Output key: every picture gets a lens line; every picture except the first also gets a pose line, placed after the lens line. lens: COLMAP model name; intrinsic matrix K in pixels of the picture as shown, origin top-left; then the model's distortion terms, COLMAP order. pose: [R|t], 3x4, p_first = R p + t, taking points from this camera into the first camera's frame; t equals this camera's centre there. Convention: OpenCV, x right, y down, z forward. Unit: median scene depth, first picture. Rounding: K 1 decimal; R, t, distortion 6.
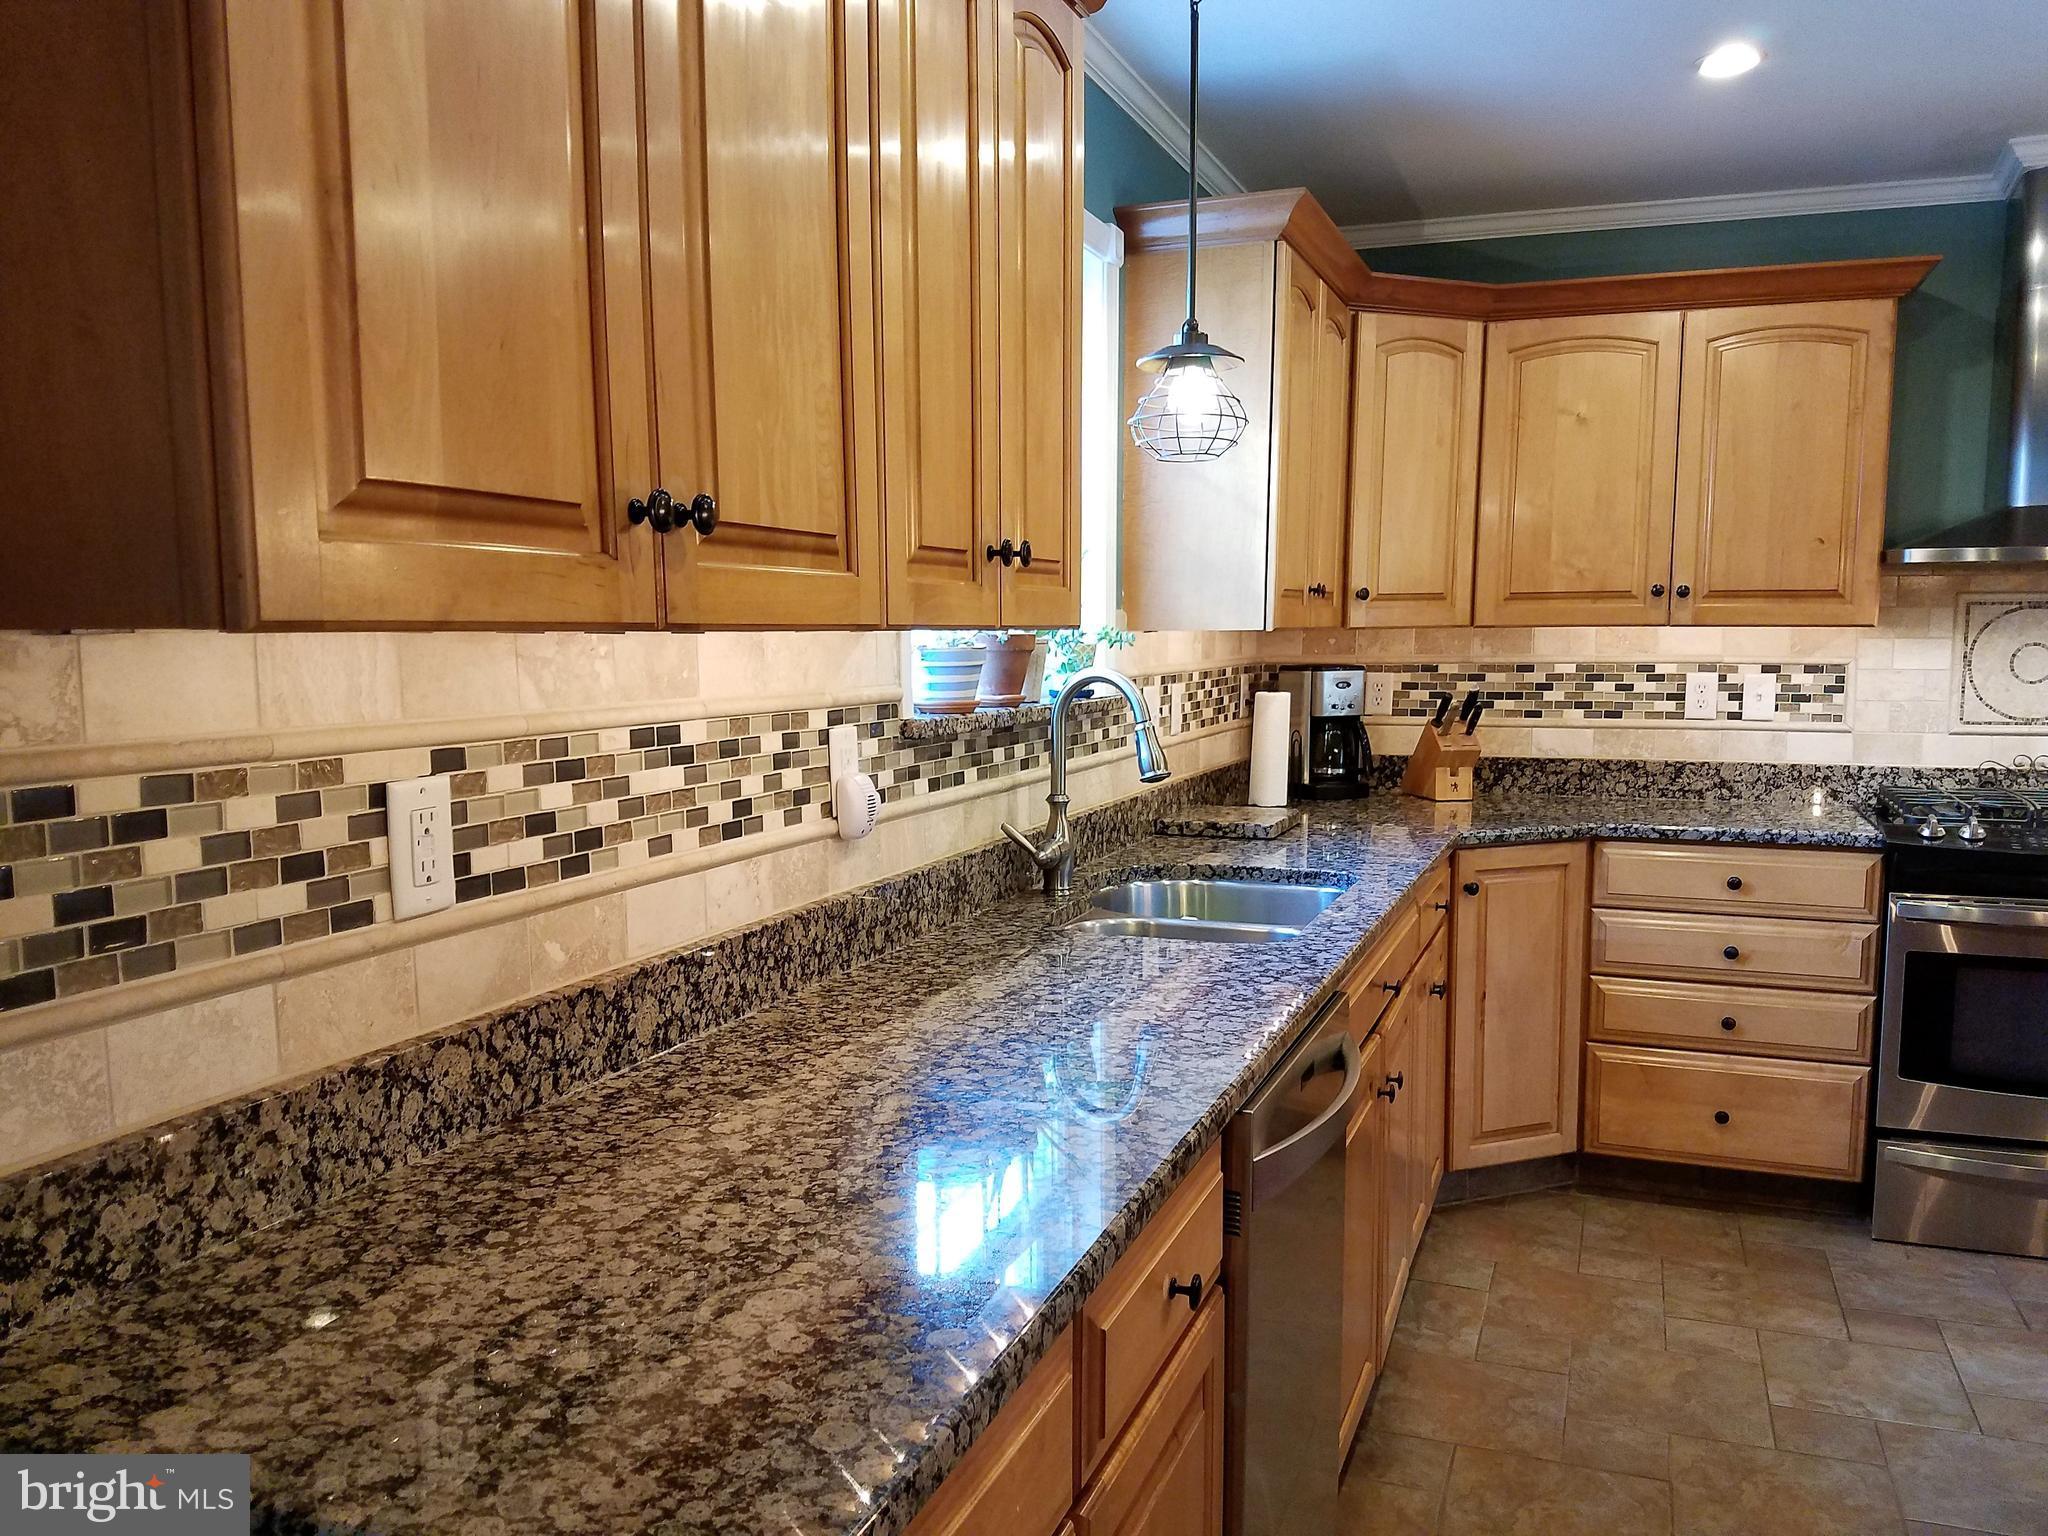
lens RADIAL K [[1570.4, 0, 1015.4], [0, 1570.4, 838.7], [0, 0, 1]] dist [0.260705, -0.528966]
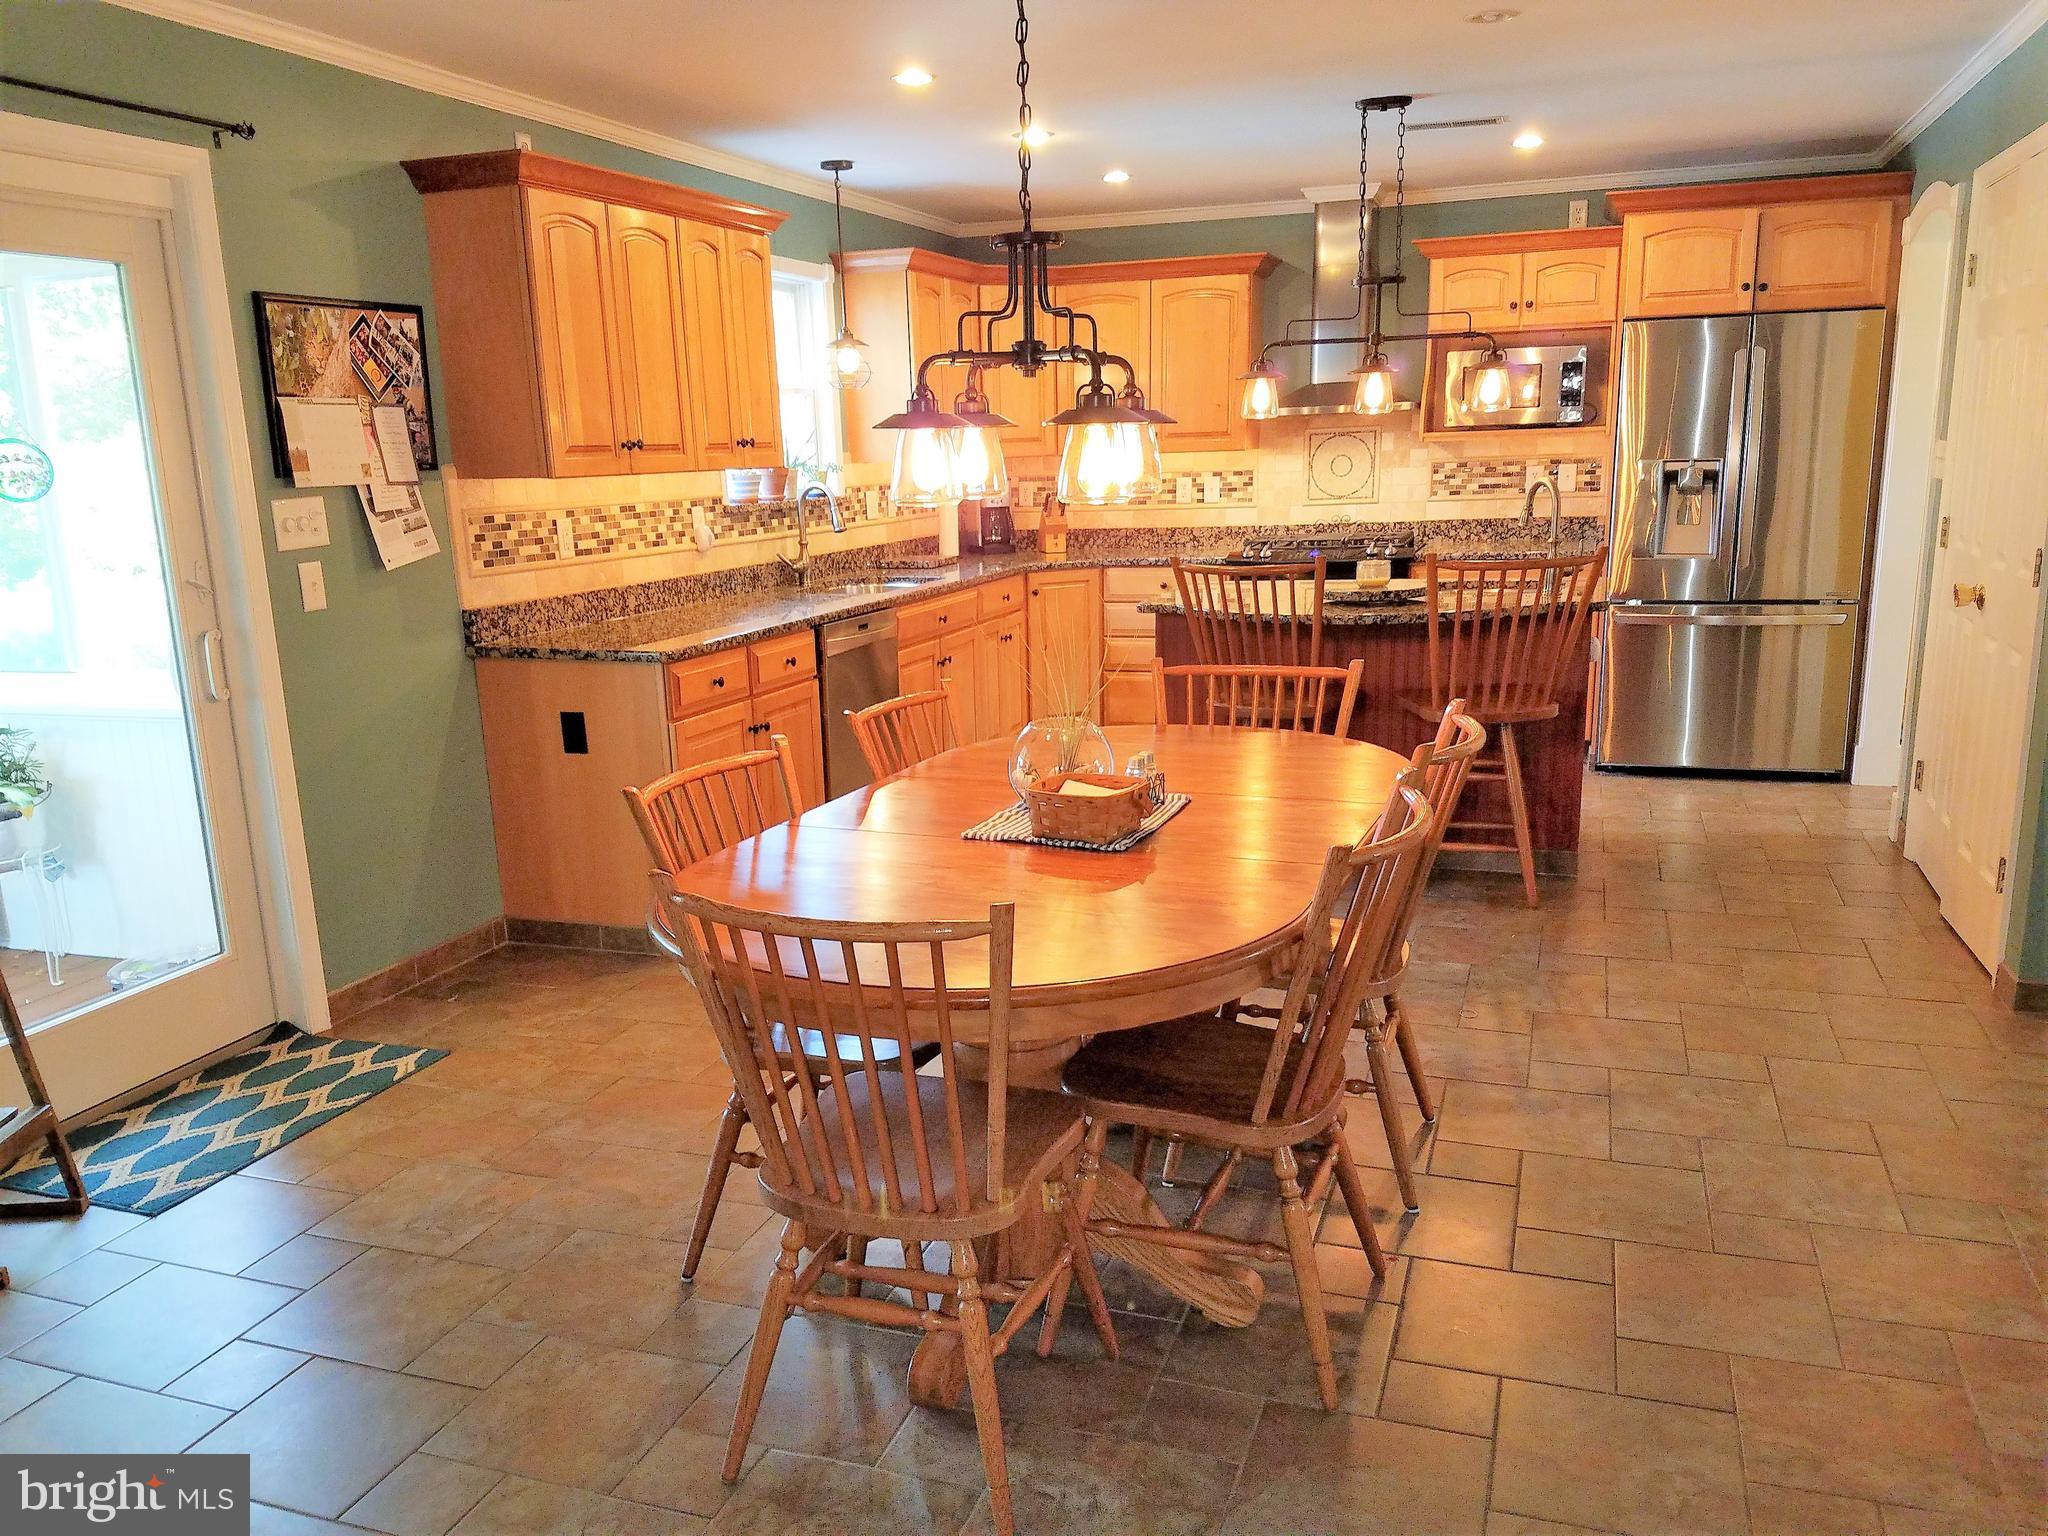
lens RADIAL K [[1570.4, 0, 1015.4], [0, 1570.4, 838.7], [0, 0, 1]] dist [0.260705, -0.528966]
pose [[0.999049, -0.034963, 0.026070, 0.370459], [0.031808, 0.993098, 0.112892, 0.215924], [-0.029837, -0.111956, 0.993265, -1.921904]]
